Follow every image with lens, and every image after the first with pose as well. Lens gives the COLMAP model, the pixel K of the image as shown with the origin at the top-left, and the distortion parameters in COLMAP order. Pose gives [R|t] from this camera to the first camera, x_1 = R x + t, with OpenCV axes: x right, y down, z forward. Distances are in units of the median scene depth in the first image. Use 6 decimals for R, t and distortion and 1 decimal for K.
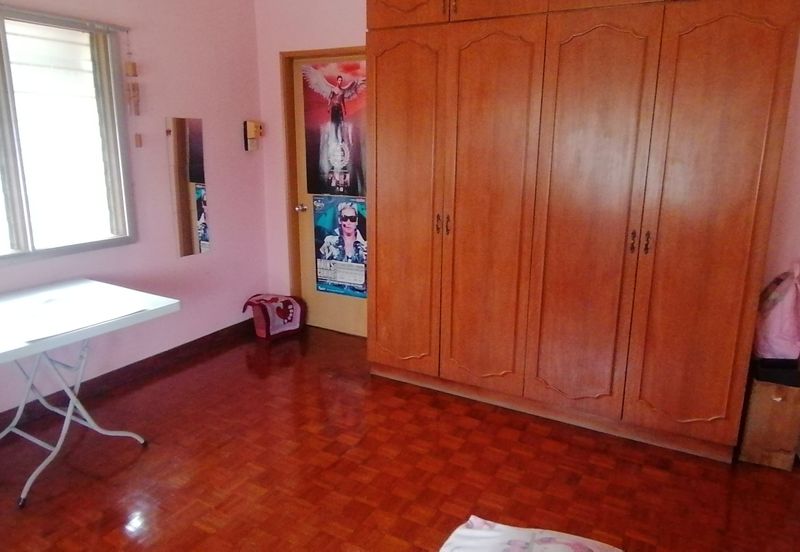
lens RADIAL K [[571.7, 0, 400.0], [0, 571.7, 276.0], [0, 0, 1]] dist [0.054955, -0.088433]
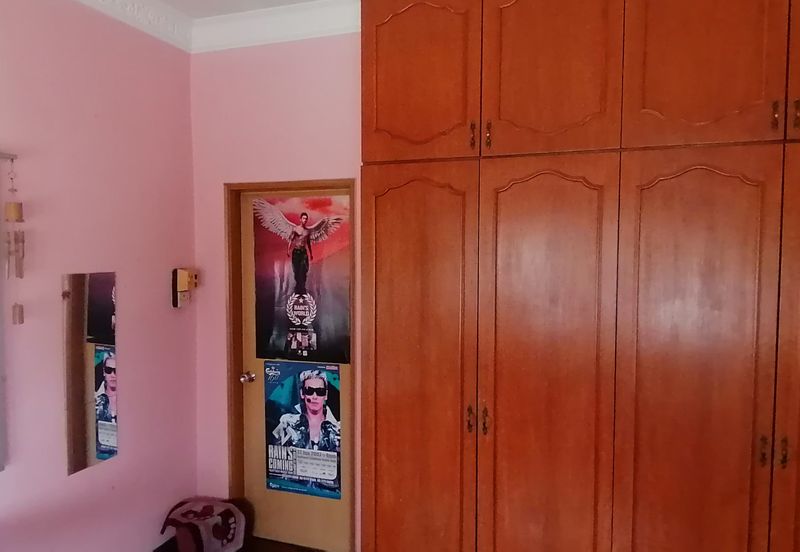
lens RADIAL K [[569.6, 0, 400.0], [0, 569.6, 276.0], [0, 0, 1]] dist [0.067664, -0.090004]
pose [[0.984970, -0.016817, 0.171906, -0.106238], [0.048441, 0.982202, -0.181472, -0.107424], [-0.165794, 0.187072, 0.968254, 0.218901]]
